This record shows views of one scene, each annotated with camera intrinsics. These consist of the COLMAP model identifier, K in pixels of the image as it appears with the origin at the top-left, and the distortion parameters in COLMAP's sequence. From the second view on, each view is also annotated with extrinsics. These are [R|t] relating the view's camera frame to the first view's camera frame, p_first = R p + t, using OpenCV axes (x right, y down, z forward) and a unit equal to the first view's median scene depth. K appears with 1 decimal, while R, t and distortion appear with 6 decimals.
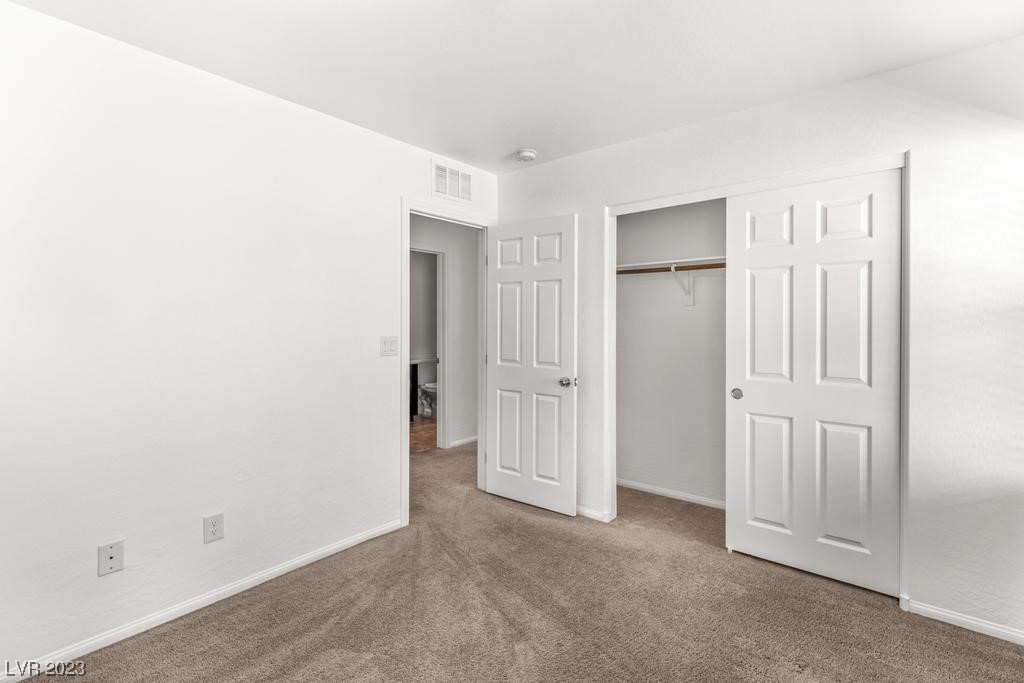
lens RADIAL K [[473.0, 0, 509.9], [0, 473.0, 348.8], [0, 0, 1]] dist [0.003541, 0.000626]
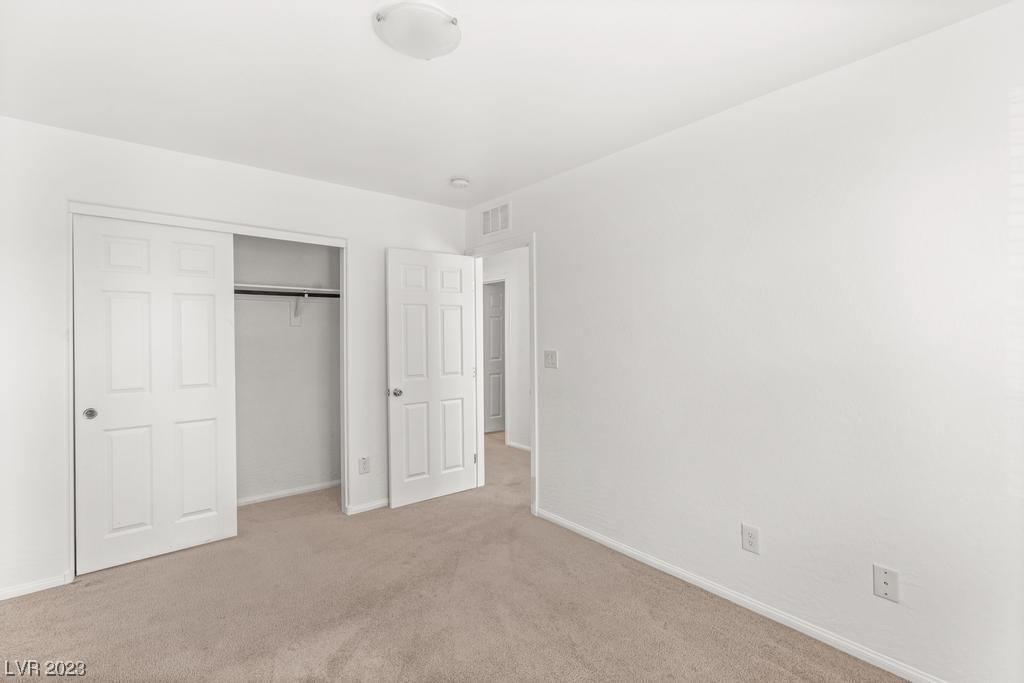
lens RADIAL K [[463.4, 0, 511.4], [0, 463.4, 336.5], [0, 0, 1]] dist [0.000789, 0.000675]
pose [[0.145464, -0.005242, 0.989350, -0.845395], [0.082420, 0.996574, -0.006837, -0.033671], [-0.985925, 0.082537, 0.145398, 0.500349]]
